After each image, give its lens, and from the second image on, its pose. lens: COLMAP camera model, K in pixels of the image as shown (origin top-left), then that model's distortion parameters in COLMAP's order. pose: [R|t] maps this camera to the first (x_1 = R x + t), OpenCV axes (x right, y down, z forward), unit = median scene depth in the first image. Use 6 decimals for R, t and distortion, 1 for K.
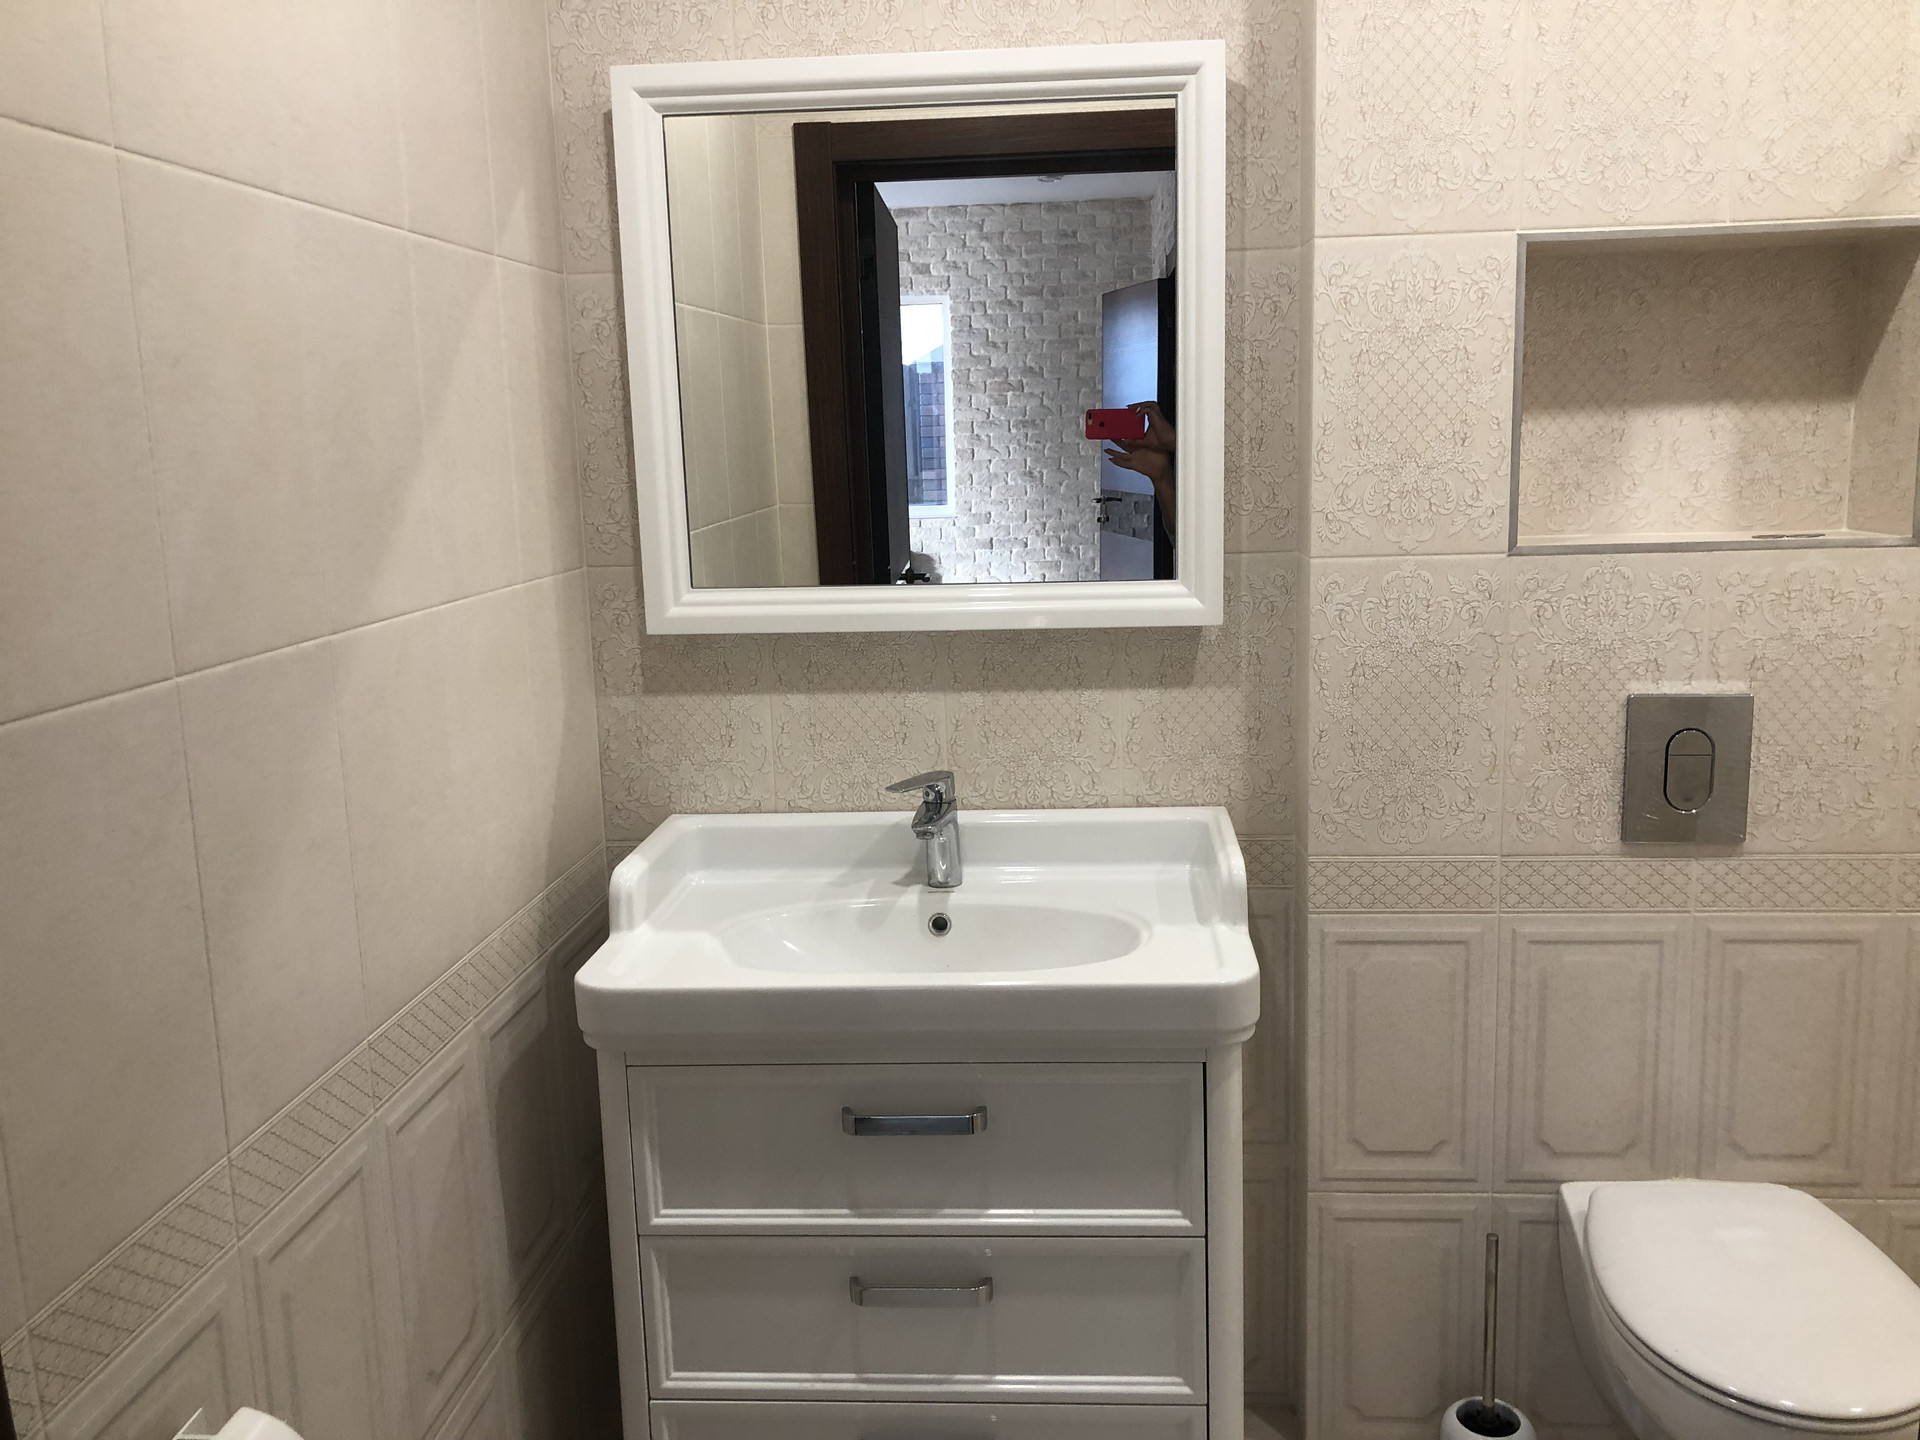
lens RADIAL K [[1595.0, 0, 960.0], [0, 1595.0, 720.0], [0, 0, 1]] dist [0.024067, -0.003721]
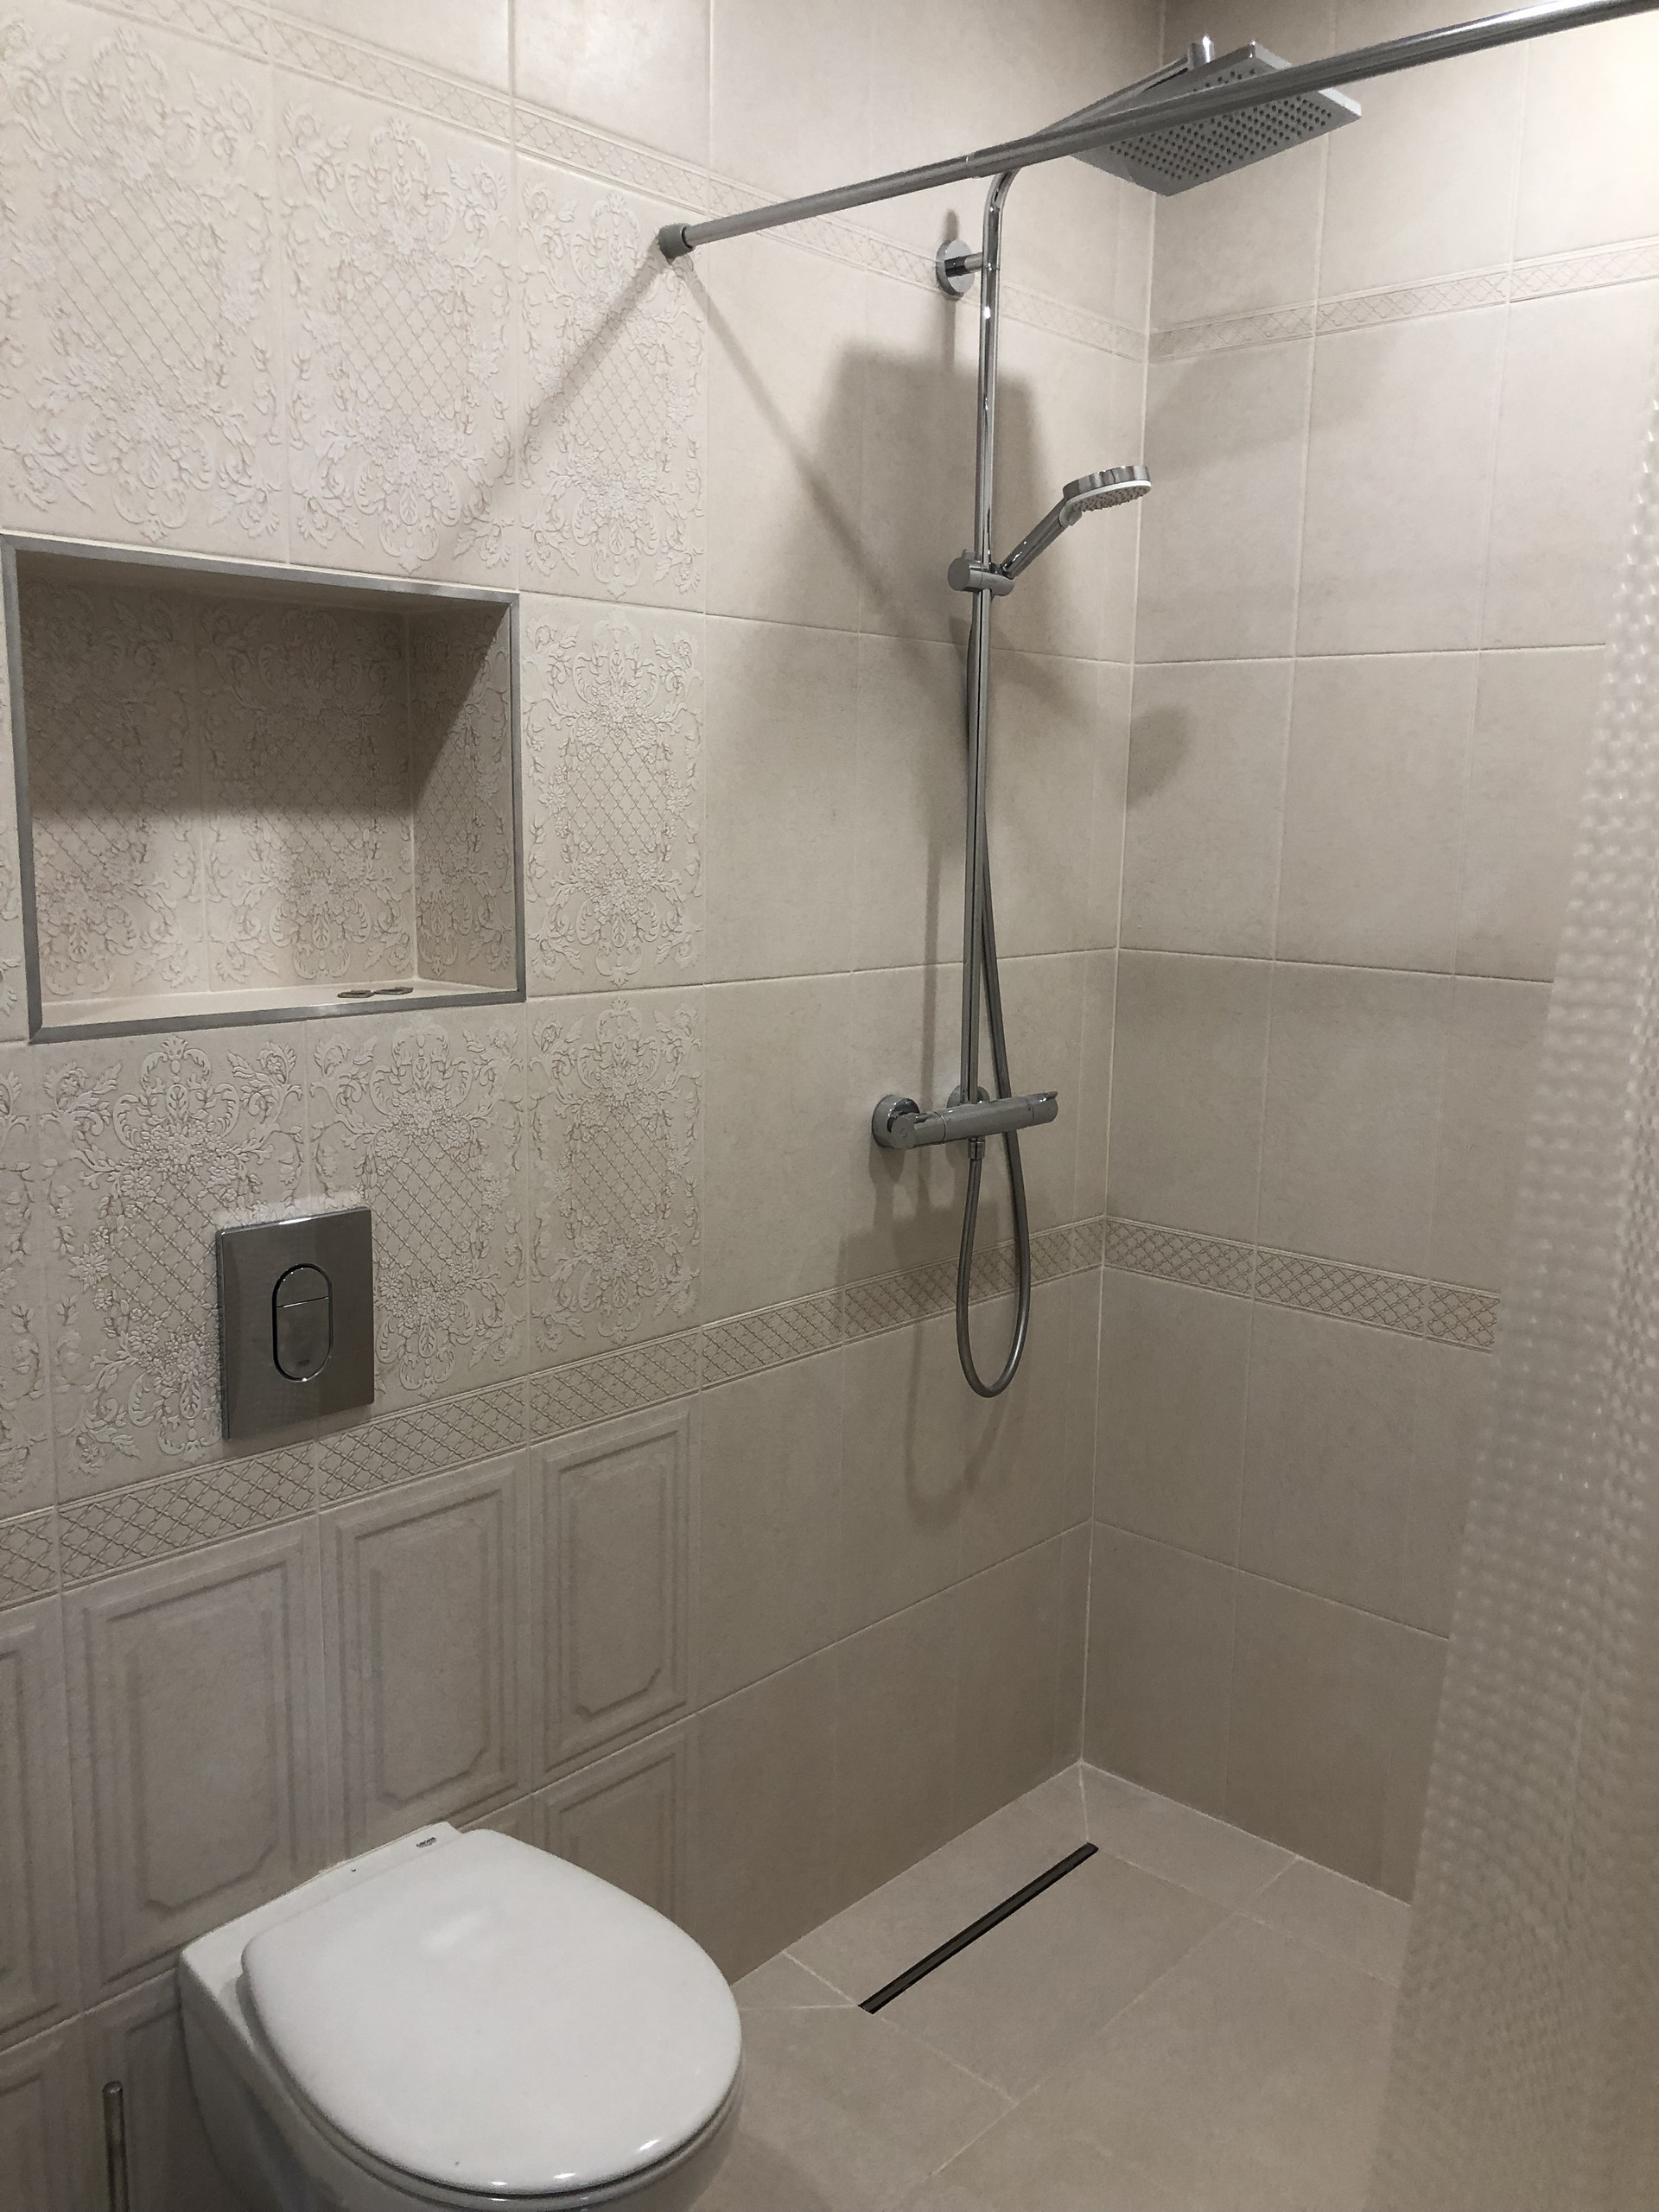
lens RADIAL K [[1837.6, 0, 830.2], [0, 1837.6, 1117.0], [0, 0, 1]] dist [0.024067, -0.003721]
pose [[0.607625, -0.102141, 0.787629, -0.041973], [0.109157, 0.993025, 0.044567, -0.070016], [-0.786687, 0.058895, 0.614536, 0.295732]]
